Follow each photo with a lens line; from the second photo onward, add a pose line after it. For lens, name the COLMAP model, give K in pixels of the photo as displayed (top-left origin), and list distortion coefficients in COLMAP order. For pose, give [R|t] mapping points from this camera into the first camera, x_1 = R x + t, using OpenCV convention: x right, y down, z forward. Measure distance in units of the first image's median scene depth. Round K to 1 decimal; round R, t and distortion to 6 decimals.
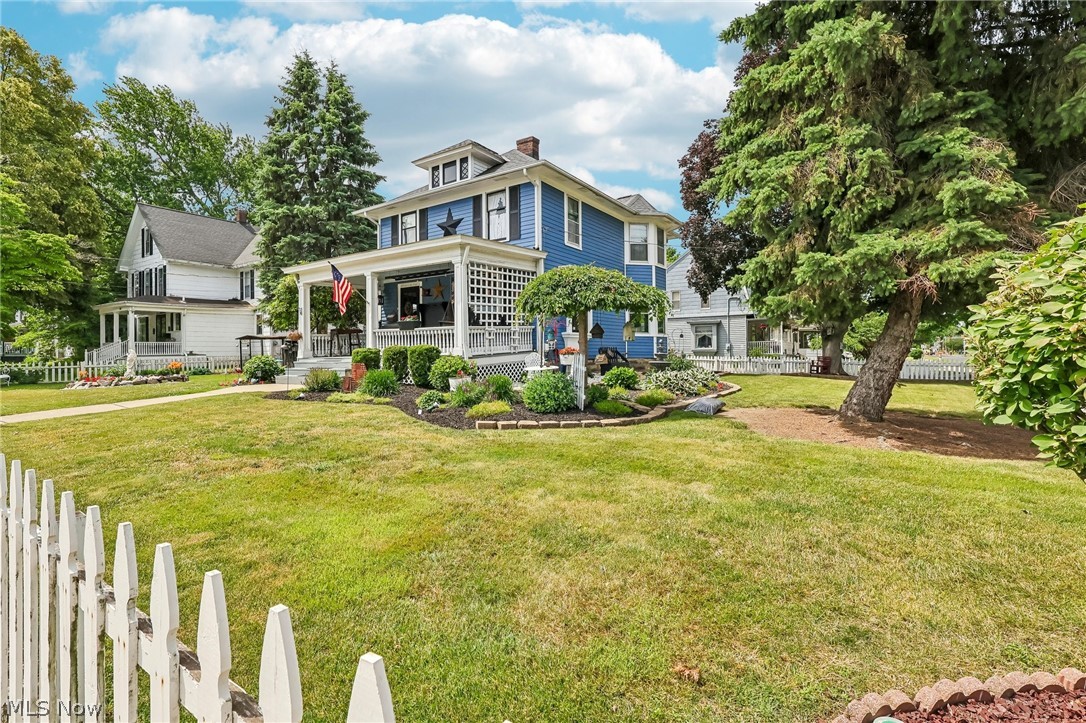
lens RADIAL K [[508.6, 0, 543.4], [0, 508.6, 358.5], [0, 0, 1]] dist [-0.001152, -0.001636]
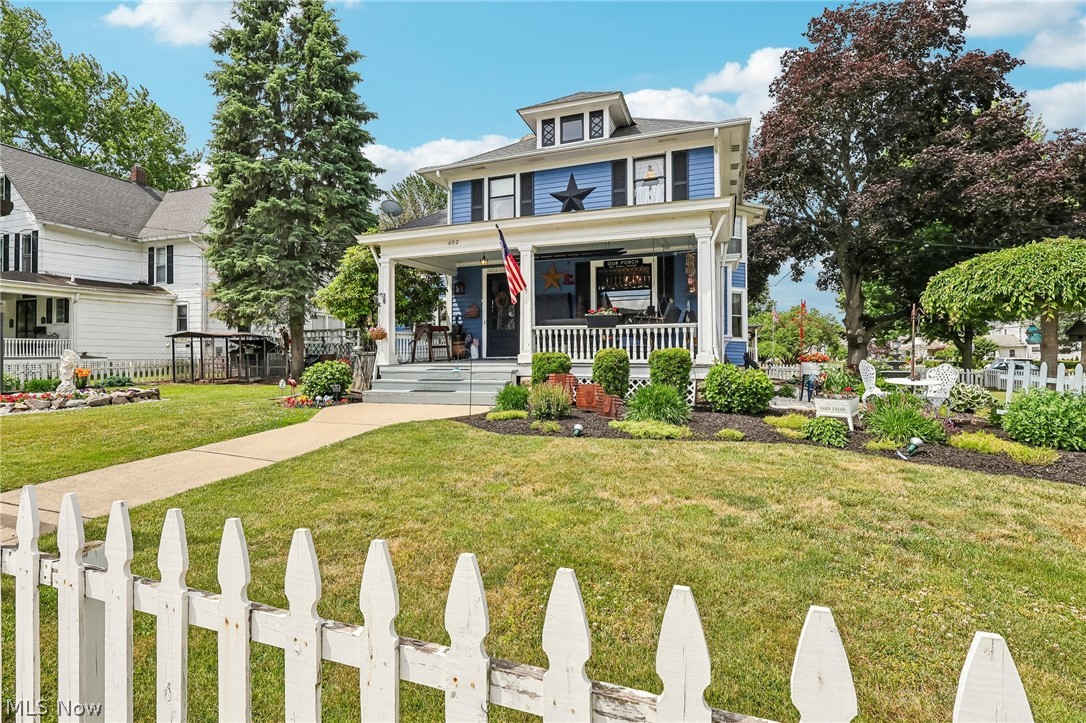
lens RADIAL K [[508.6, 0, 542.3], [0, 508.6, 361.4], [0, 0, 1]] dist [-0.001152, -0.001636]
pose [[0.969495, 0.005652, 0.245045, -0.401415], [-0.005164, 0.999983, -0.002634, -0.005018], [-0.245056, 0.001288, 0.969508, 0.243536]]
